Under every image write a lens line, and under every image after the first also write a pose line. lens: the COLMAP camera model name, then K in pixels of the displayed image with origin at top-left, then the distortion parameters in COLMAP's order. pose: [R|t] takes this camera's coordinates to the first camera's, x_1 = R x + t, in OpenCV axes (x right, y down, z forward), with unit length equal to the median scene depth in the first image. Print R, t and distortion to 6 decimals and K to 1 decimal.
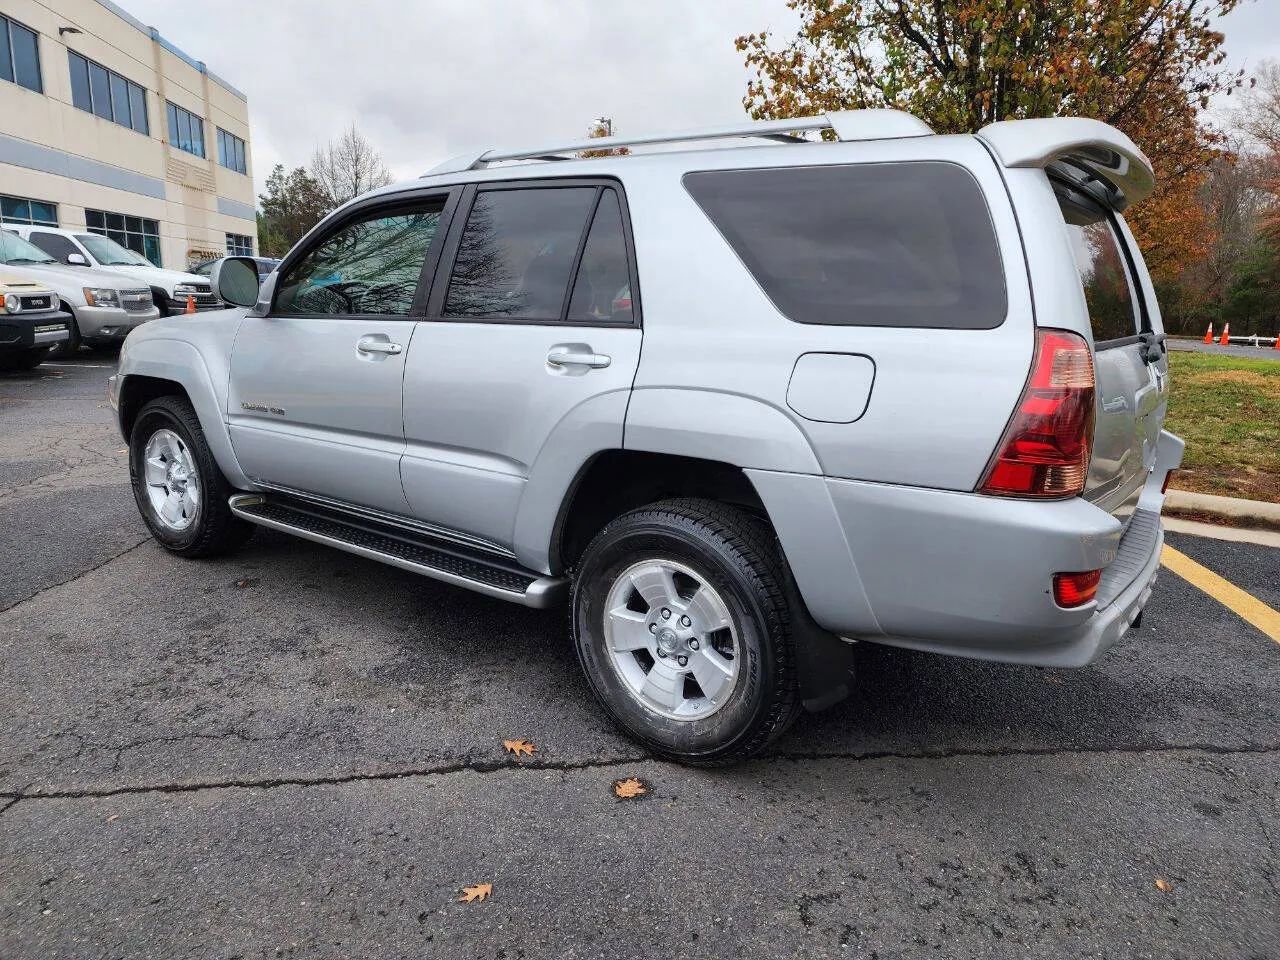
lens RADIAL K [[854.5, 0, 639.1], [0, 854.5, 482.0], [0, 0, 1]] dist [0.072319, -0.057955]
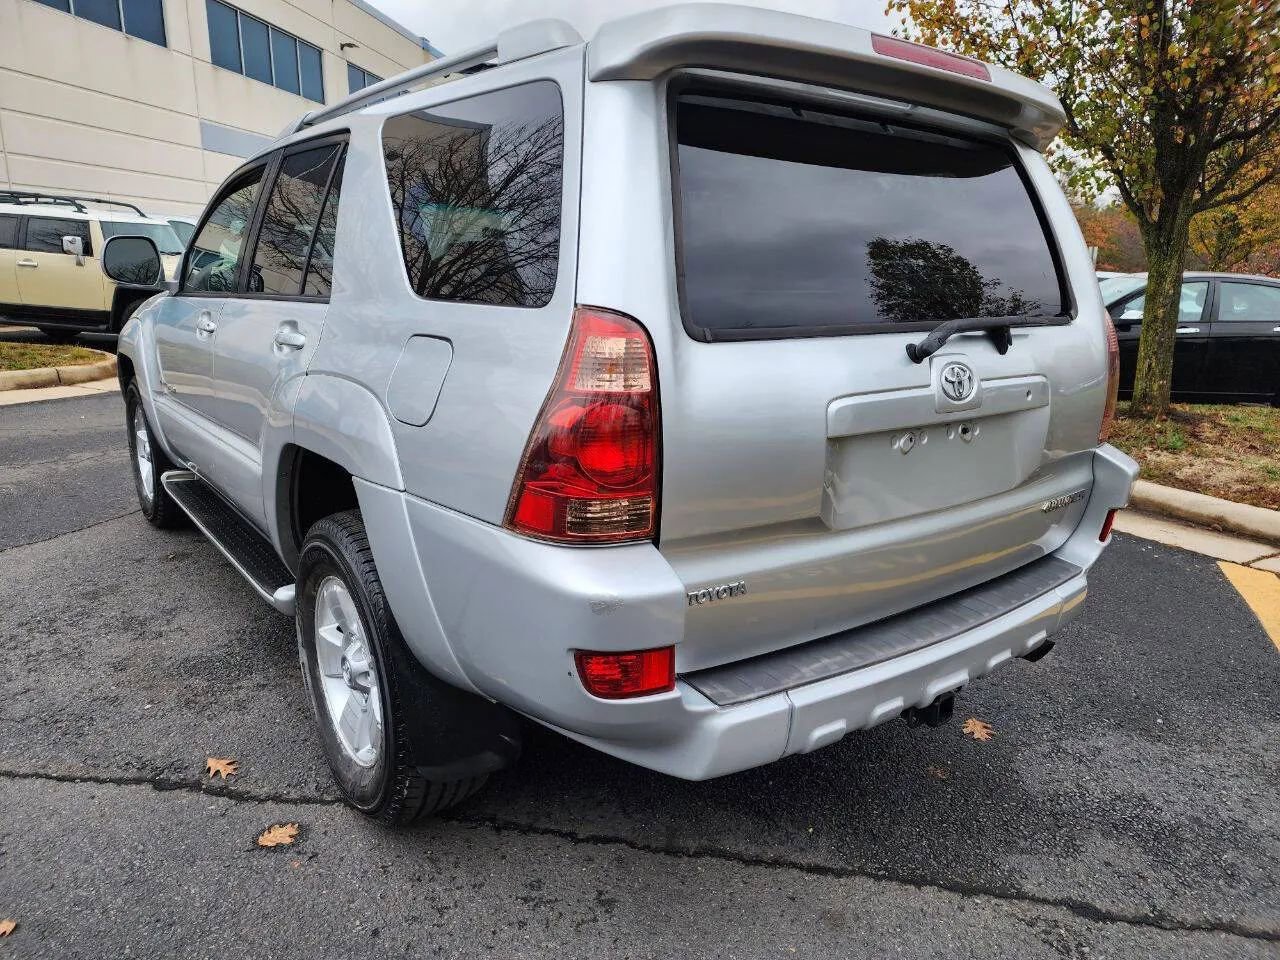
lens RADIAL K [[854.5, 0, 637.4], [0, 854.5, 486.6], [0, 0, 1]] dist [0.072319, -0.057955]
pose [[0.958825, 0.060504, -0.277478, 0.506537], [-0.054833, 0.998098, 0.028161, -0.036378], [0.278654, -0.011786, 0.960319, 0.239141]]
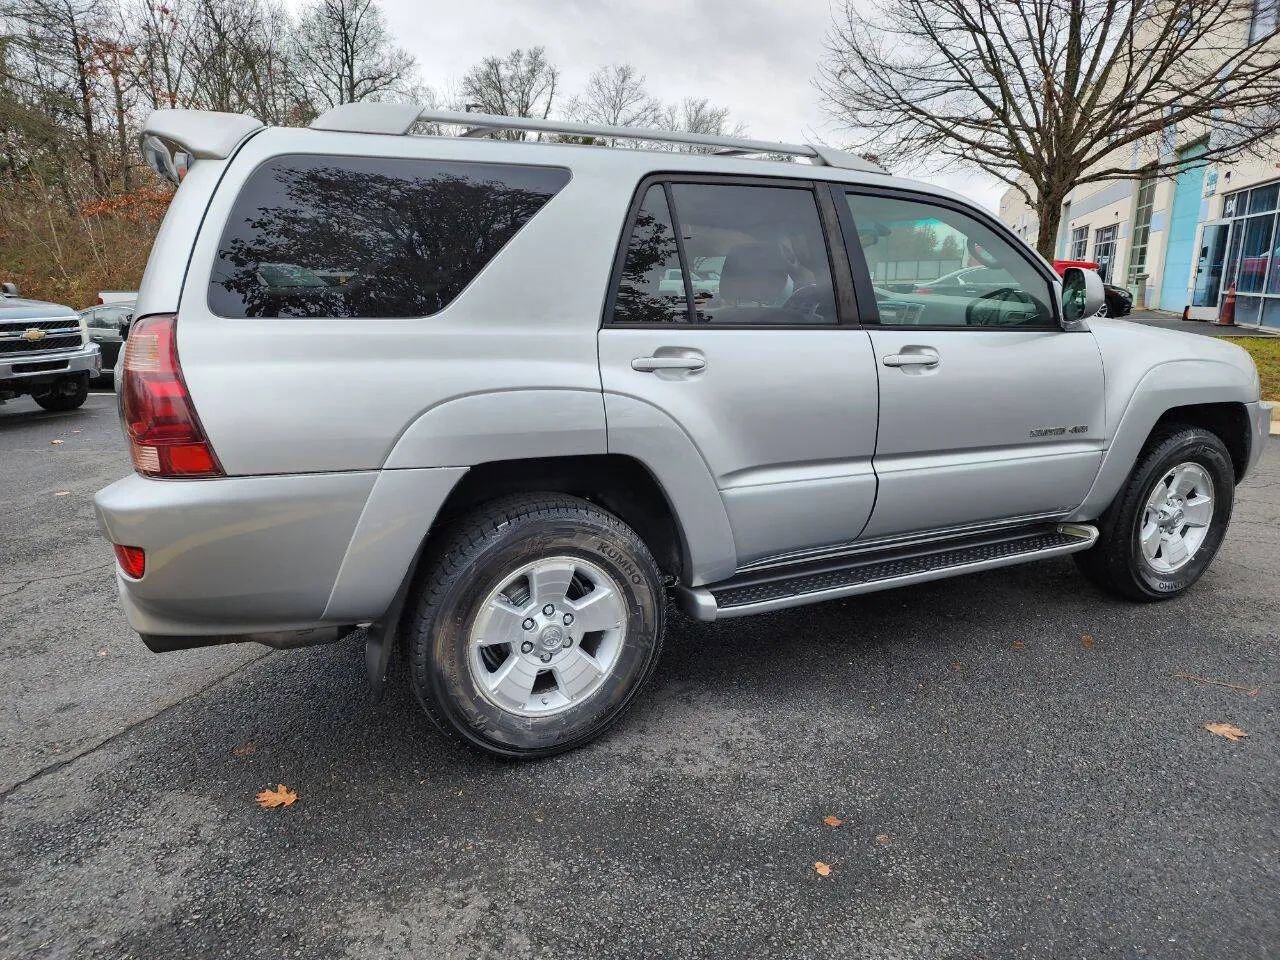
lens RADIAL K [[854.5, 0, 635.9], [0, 854.5, 474.0], [0, 0, 1]] dist [0.072319, -0.057955]
pose [[-0.458588, 0.168064, -0.872612, 1.175012], [-0.212249, 0.932819, 0.291204, -0.395320], [0.862930, 0.318754, -0.392108, 1.868695]]
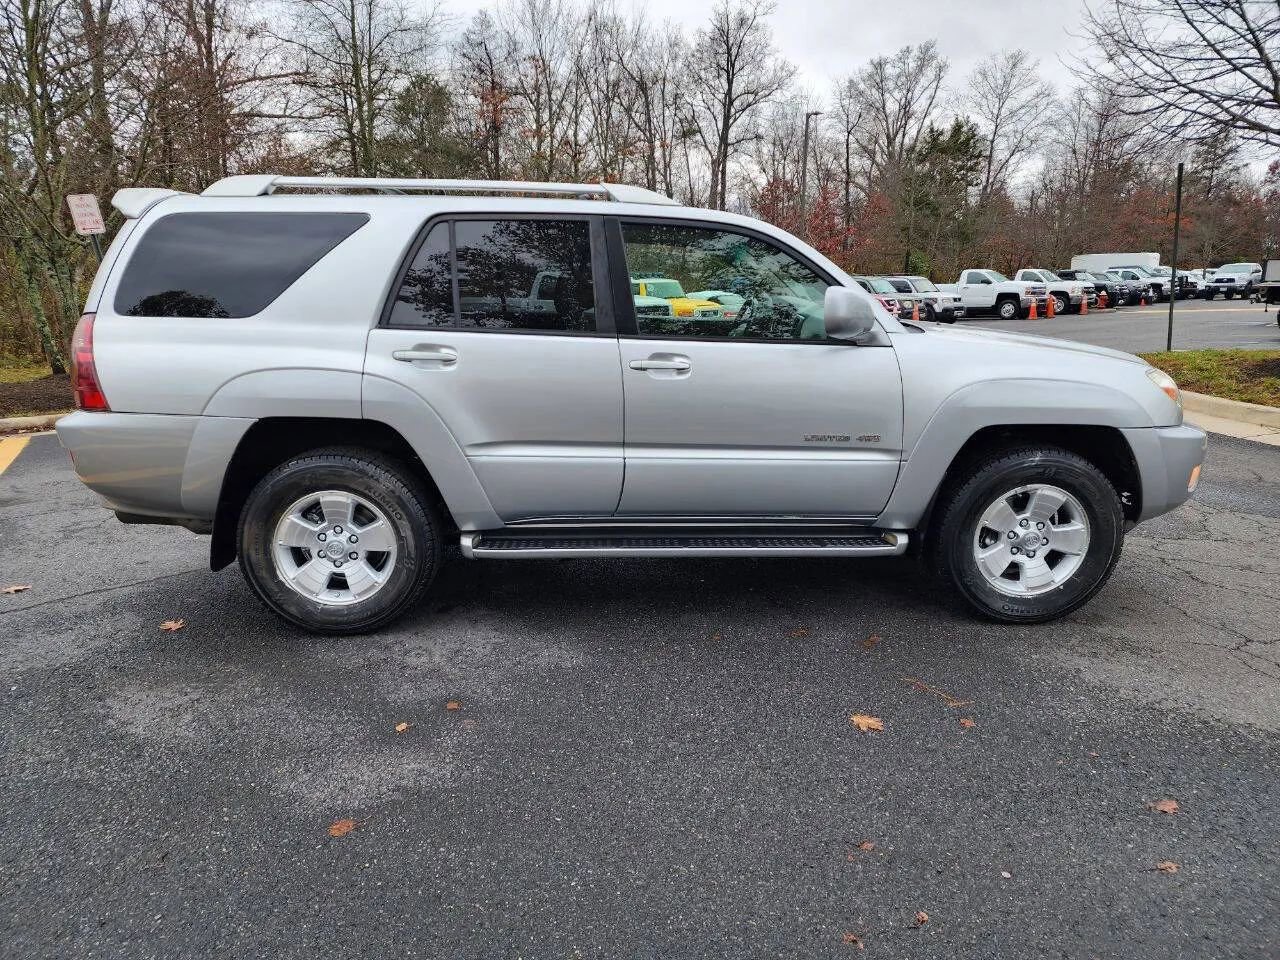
lens RADIAL K [[854.5, 0, 636.7], [0, 854.5, 476.7], [0, 0, 1]] dist [0.072319, -0.057955]
pose [[-0.781591, 0.107827, -0.614401, 0.870439], [-0.163254, 0.915259, 0.368307, -0.596051], [0.602049, 0.388169, -0.697755, 2.625207]]
